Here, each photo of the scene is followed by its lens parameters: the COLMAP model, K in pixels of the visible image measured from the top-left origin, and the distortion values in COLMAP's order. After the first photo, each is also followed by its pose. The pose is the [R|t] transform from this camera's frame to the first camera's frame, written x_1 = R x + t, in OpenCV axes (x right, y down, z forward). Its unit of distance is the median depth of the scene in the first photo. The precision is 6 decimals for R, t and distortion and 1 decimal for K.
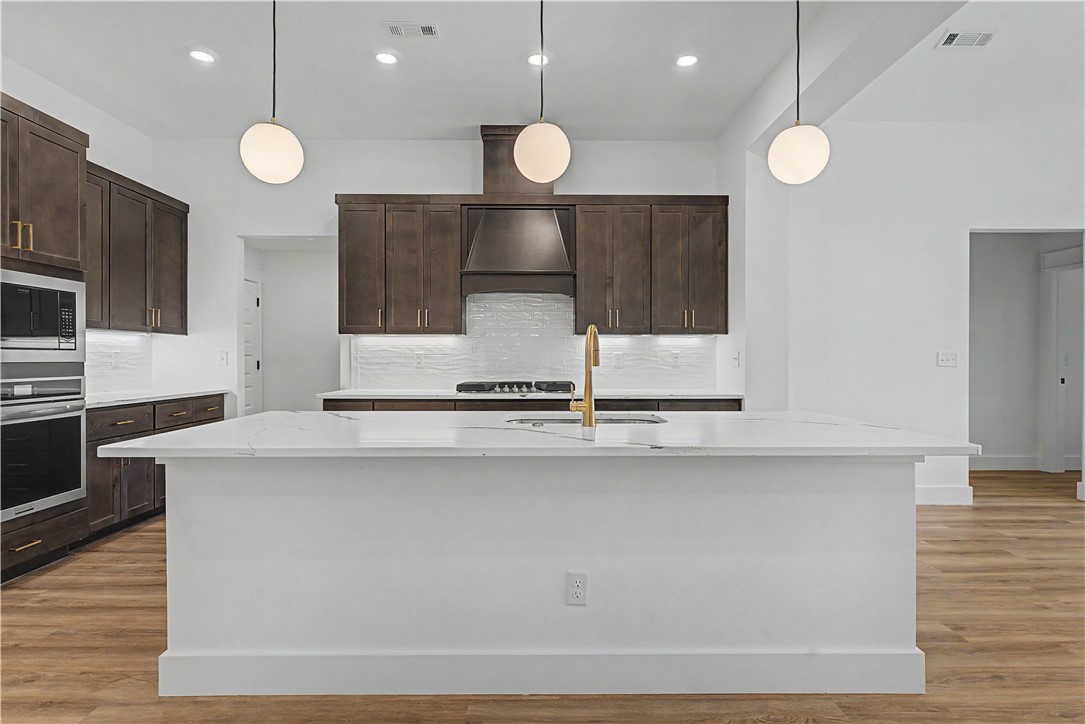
lens RADIAL K [[545.2, 0, 543.9], [0, 545.2, 362.1], [0, 0, 1]] dist [-0.006768, -0.000378]
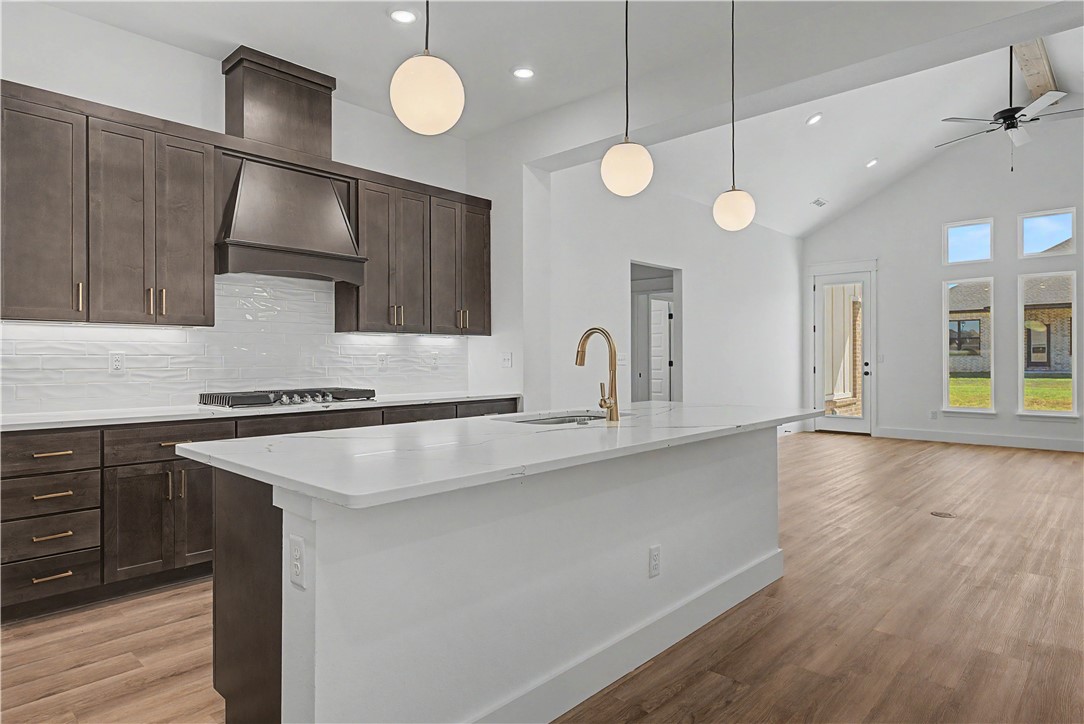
lens RADIAL K [[641.0, 0, 540.5], [0, 641.0, 357.1], [0, 0, 1]] dist [0.009114, 0.000471]
pose [[0.683825, -0.001080, 0.729645, -0.474772], [0.008910, 0.999937, -0.006871, -0.001824], [-0.729592, 0.011200, 0.683791, 0.110593]]
